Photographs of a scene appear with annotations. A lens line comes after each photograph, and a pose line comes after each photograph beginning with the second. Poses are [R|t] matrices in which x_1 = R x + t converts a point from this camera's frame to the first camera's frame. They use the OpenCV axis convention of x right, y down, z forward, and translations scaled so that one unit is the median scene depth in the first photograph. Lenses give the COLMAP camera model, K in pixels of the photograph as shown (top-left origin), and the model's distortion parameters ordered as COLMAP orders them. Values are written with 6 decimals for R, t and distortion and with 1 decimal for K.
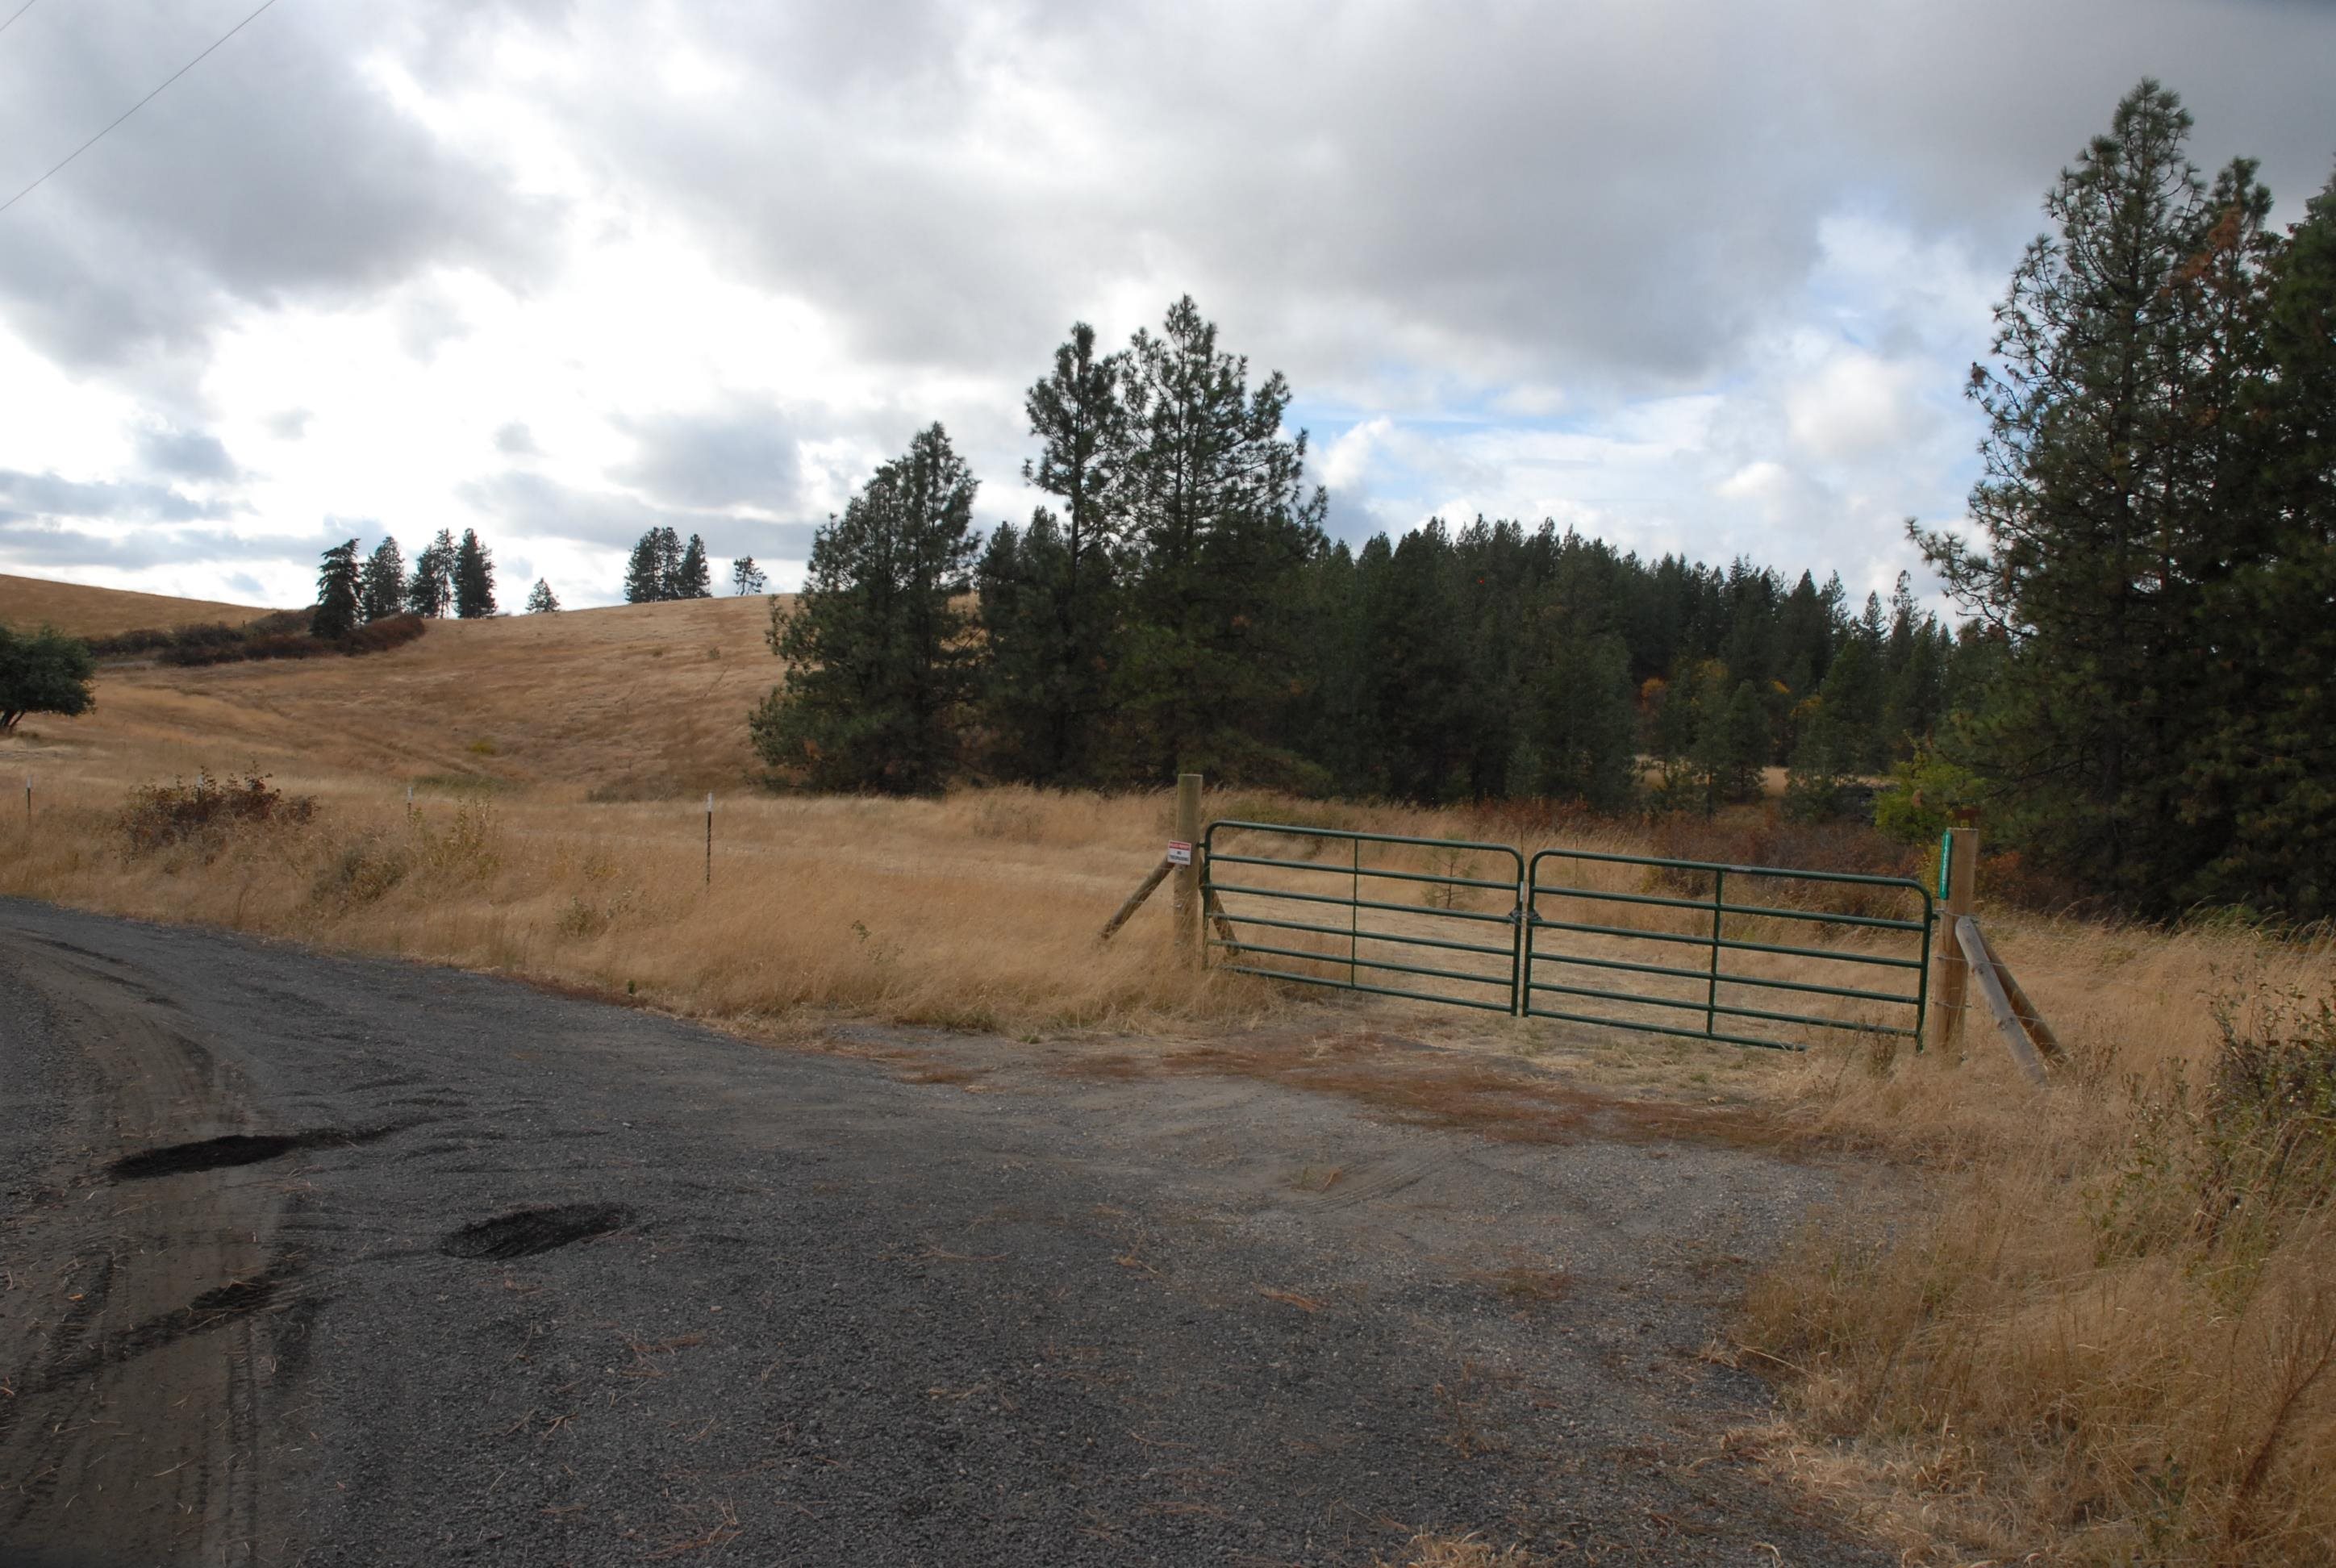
lens RADIAL K [[1844.7, 0, 1122.6], [0, 1844.7, 757.4], [0, 0, 1]] dist [-0.155261, 0.151578]
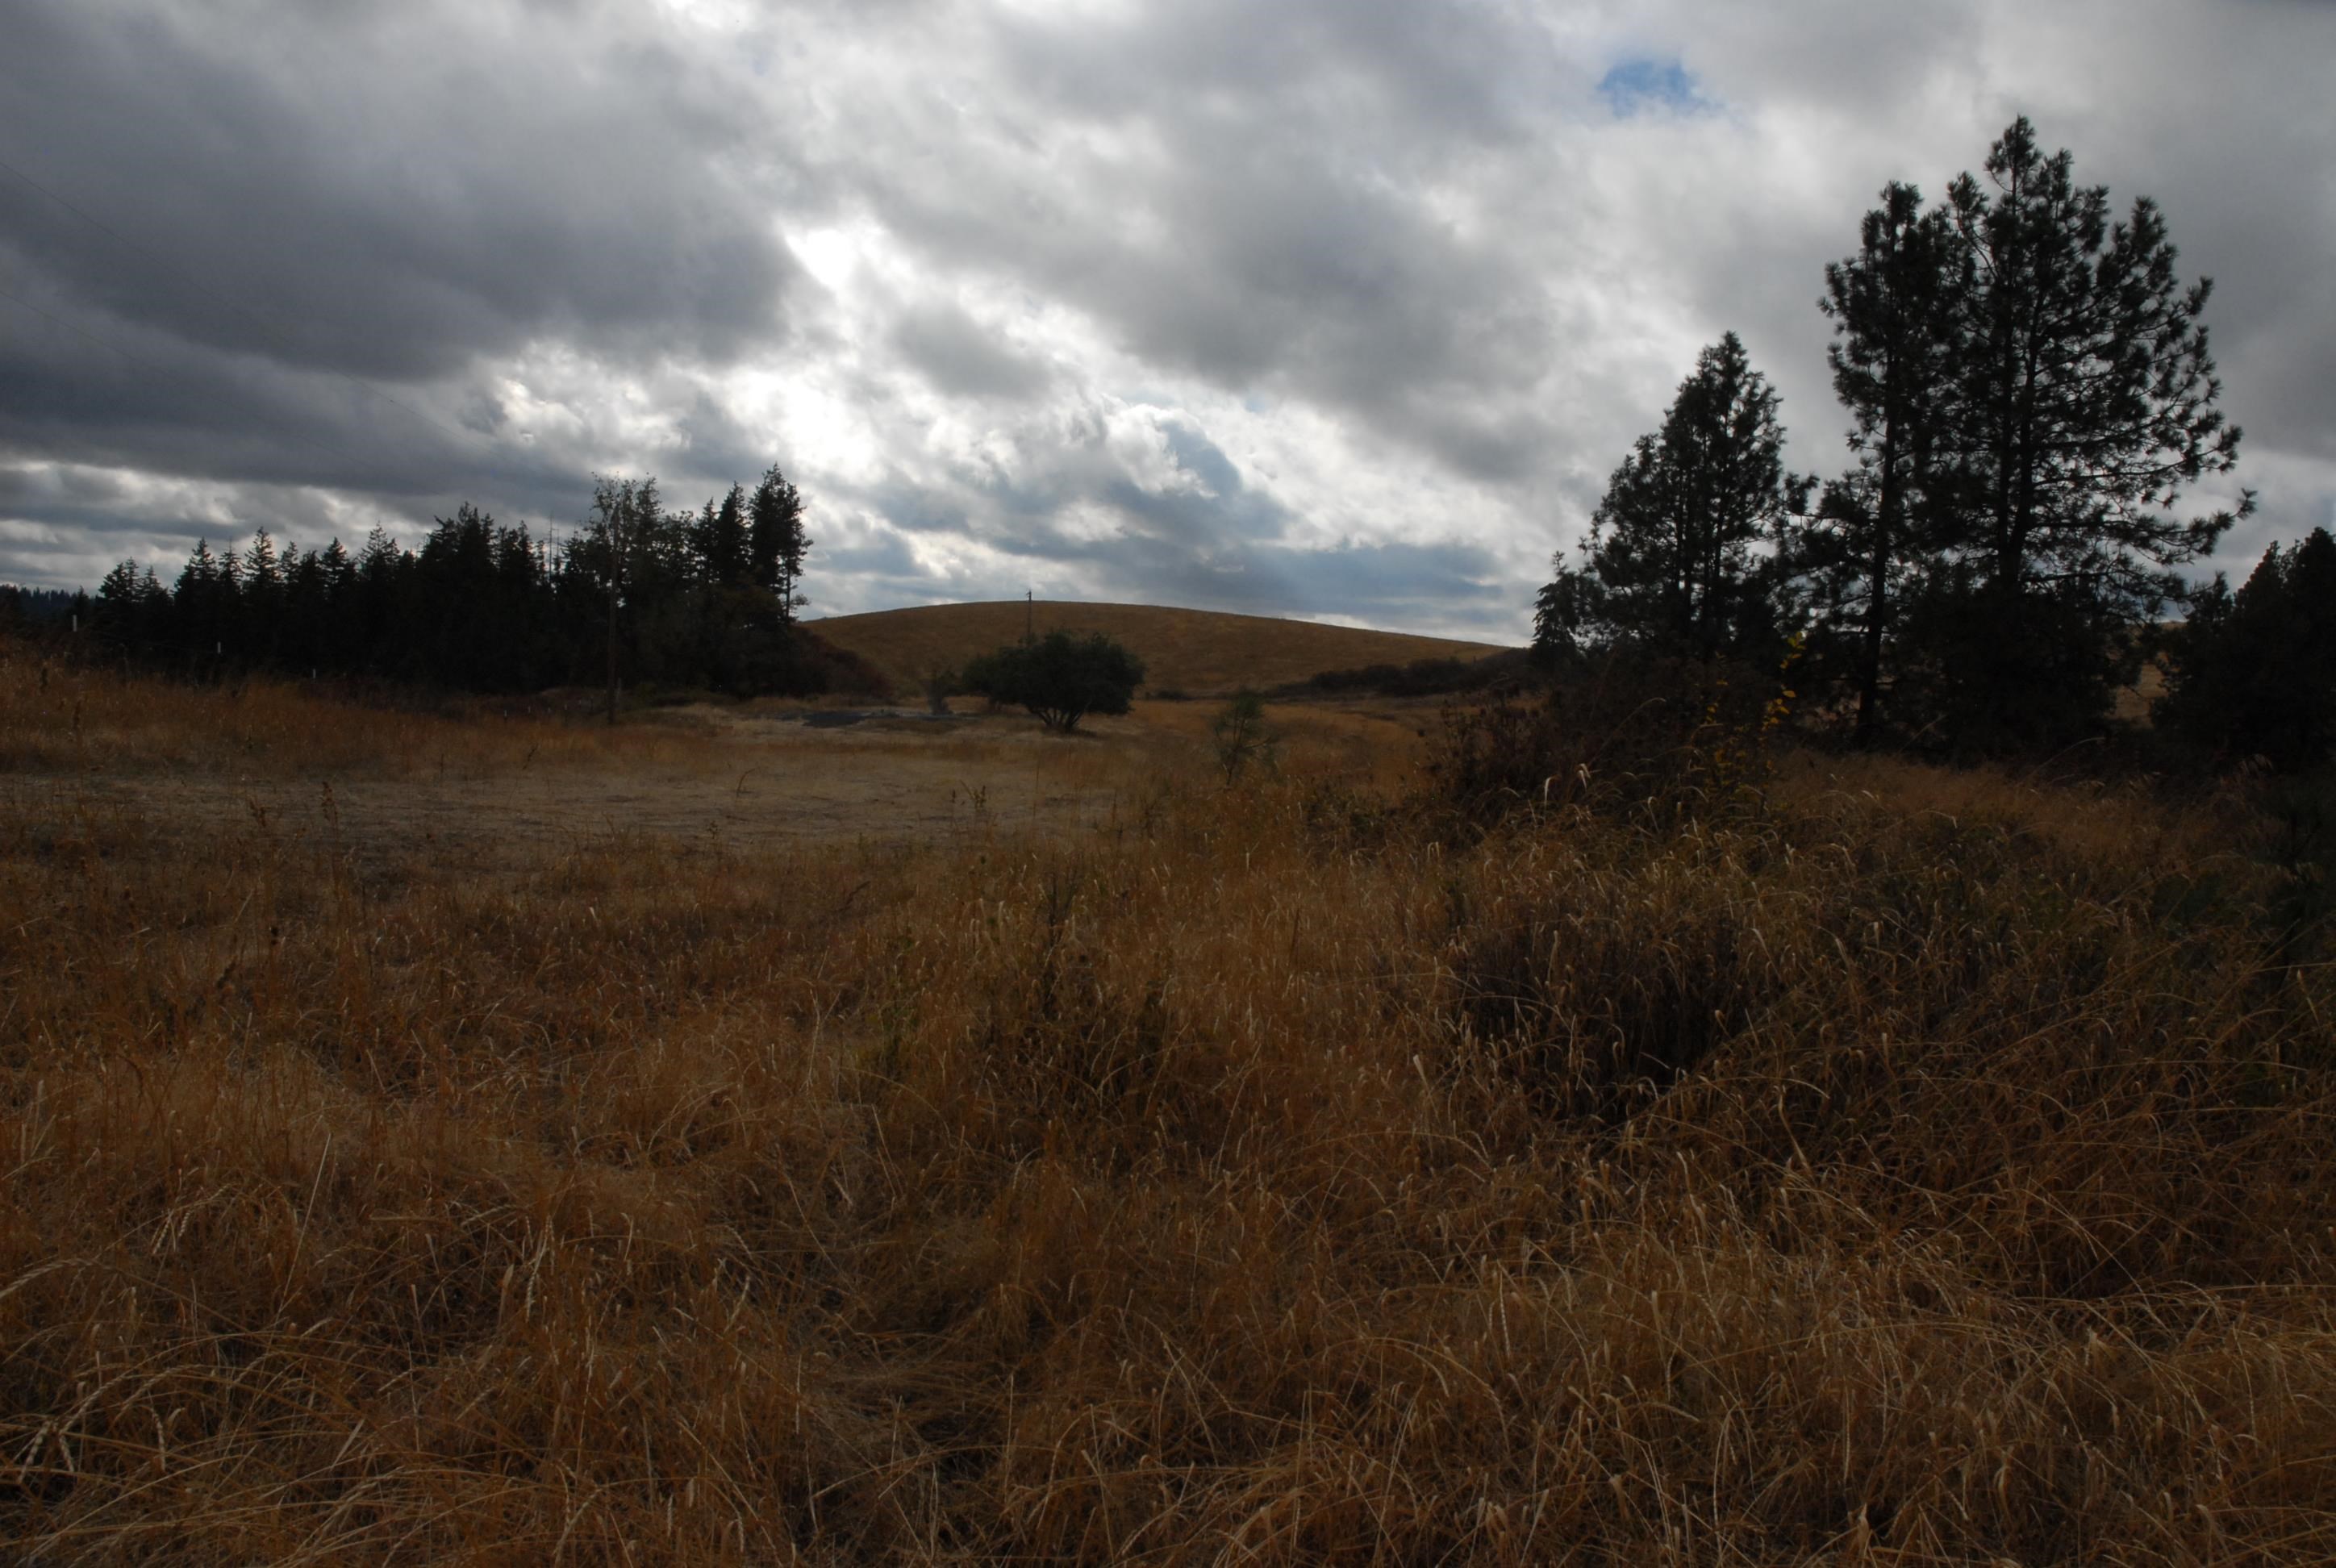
lens RADIAL K [[1844.7, 0, 1152.6], [0, 1844.7, 778.6], [0, 0, 1]] dist [-0.155261, 0.151578]
pose [[0.769962, 0.023214, -0.637667, 0.085679], [-0.034261, 0.999400, -0.004986, 0.011604], [0.637169, 0.025686, 0.770296, 0.084769]]
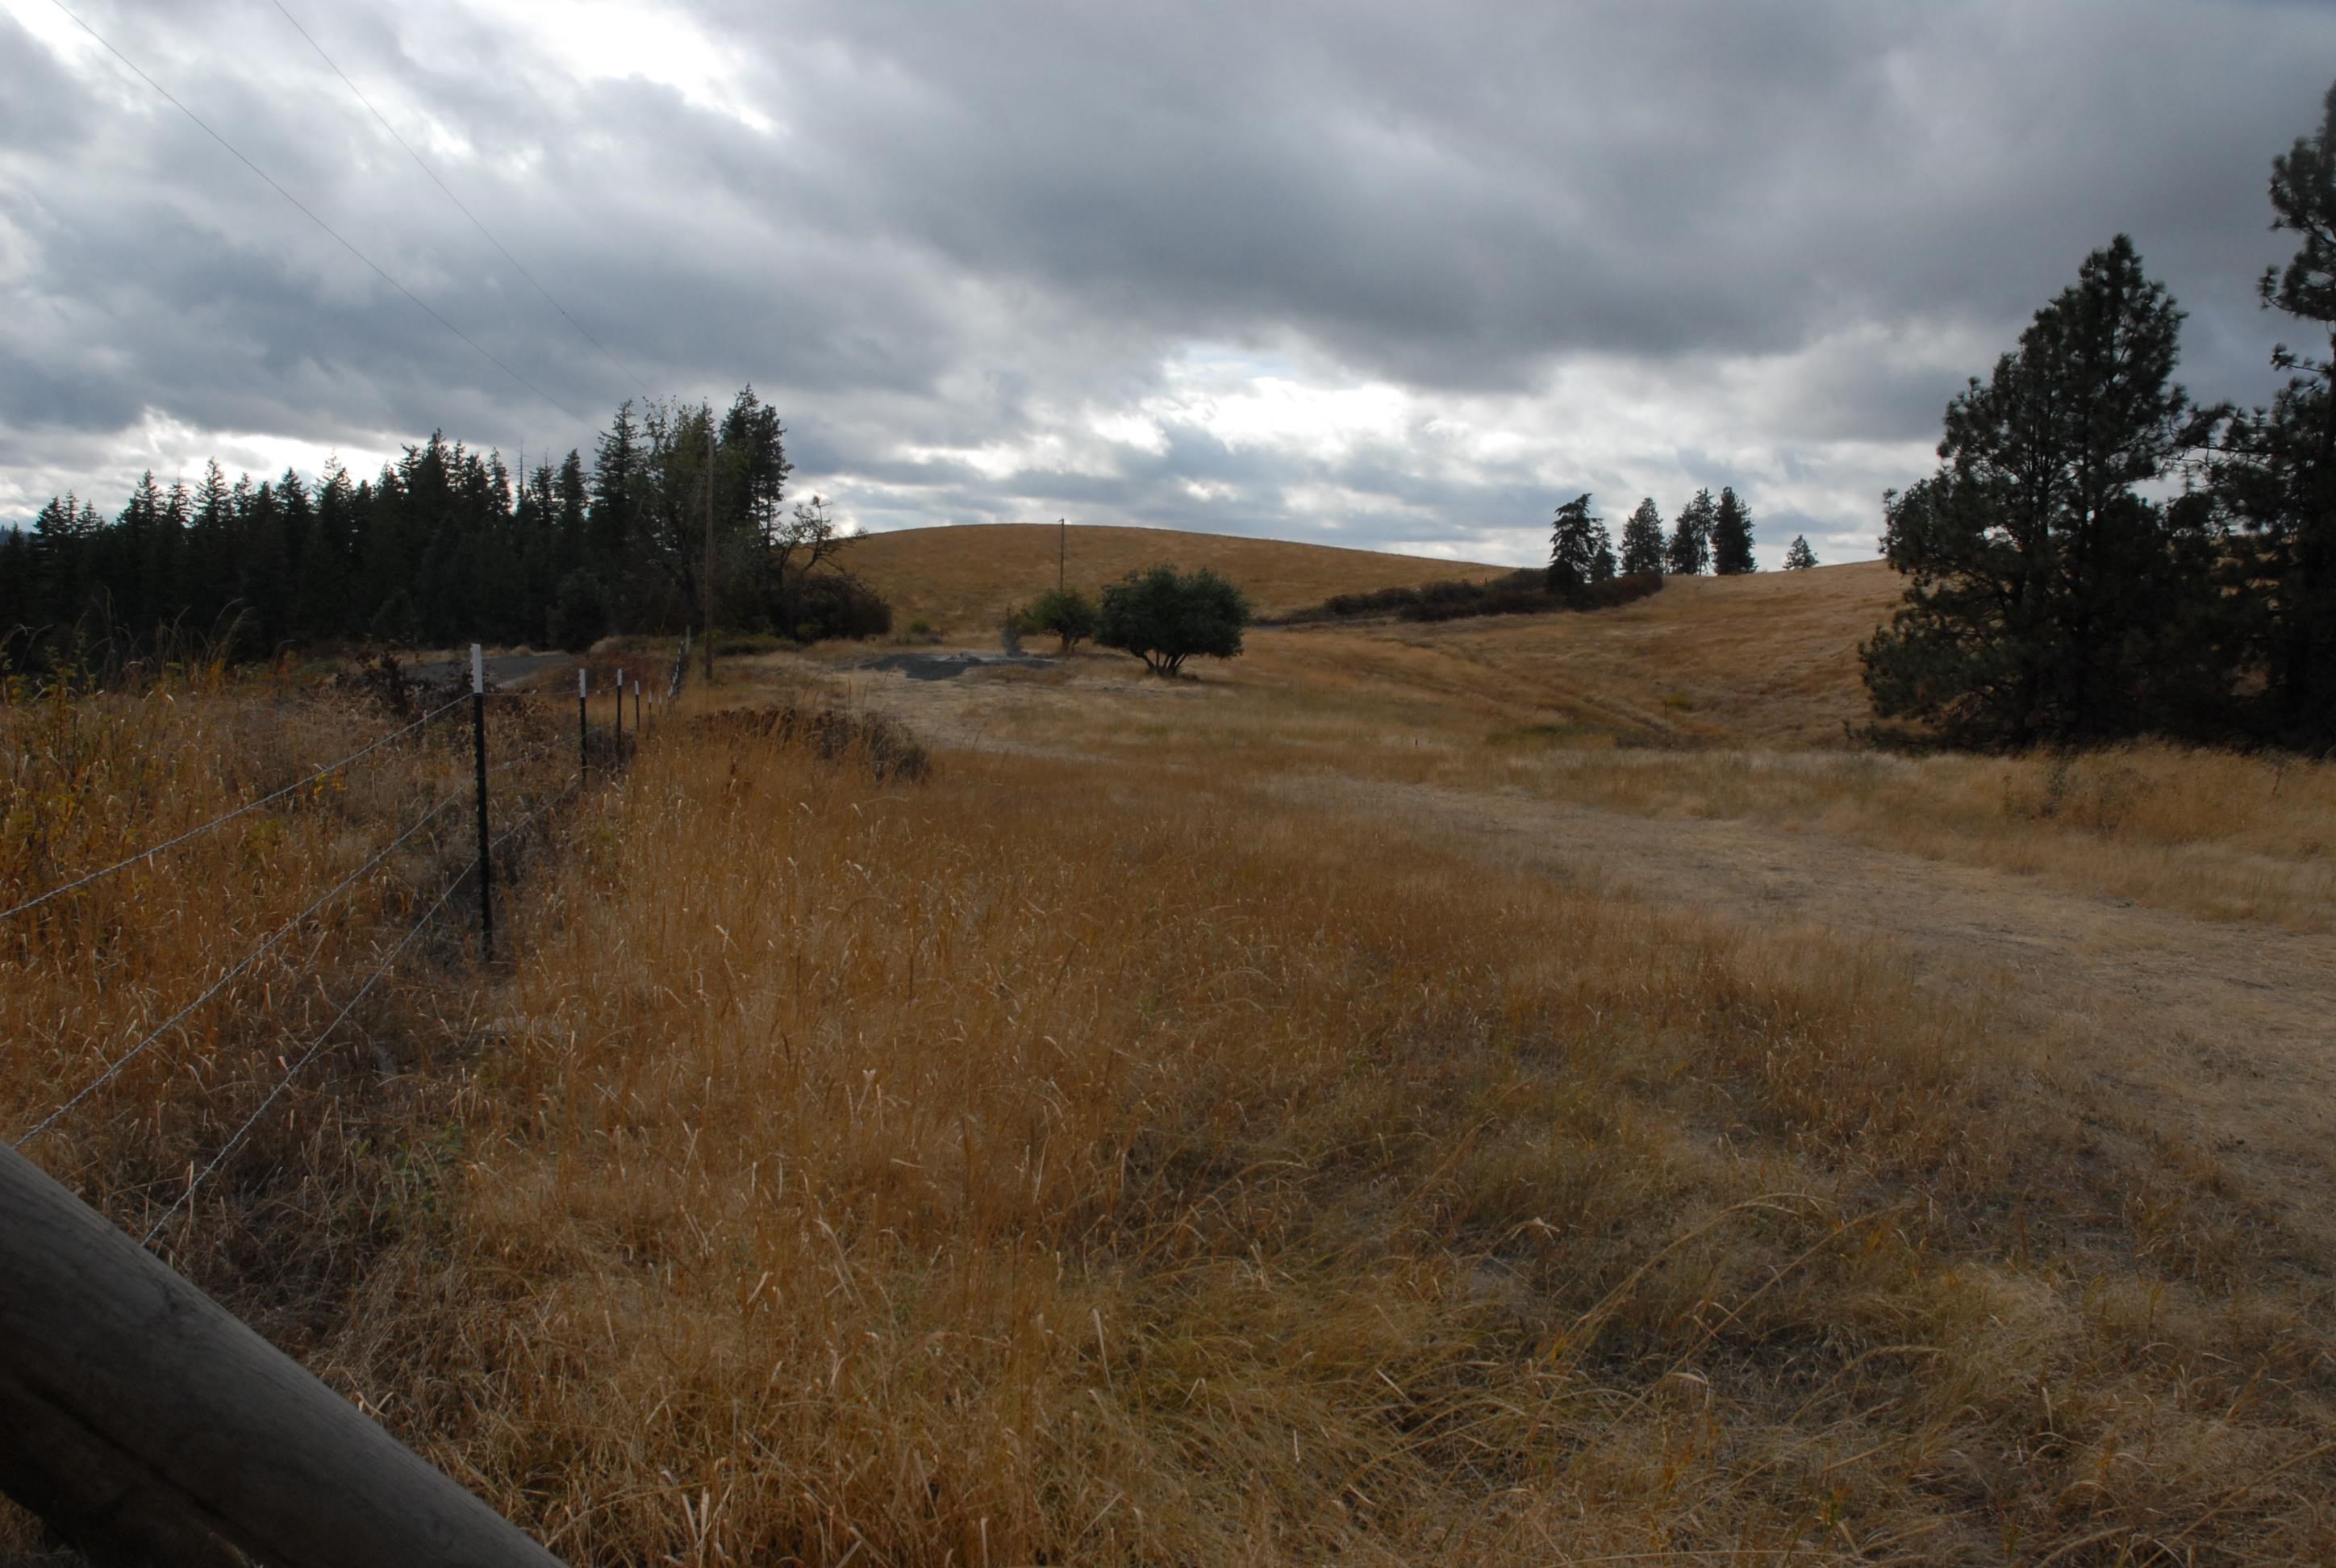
lens RADIAL K [[1844.7, 0, 1194.2], [0, 1844.7, 781.0], [0, 0, 1]] dist [-0.155261, 0.151578]
pose [[0.801735, 0.039063, -0.596402, 0.011658], [-0.019621, 0.999044, 0.039059, 0.003389], [0.597358, -0.019612, 0.801735, 0.088691]]
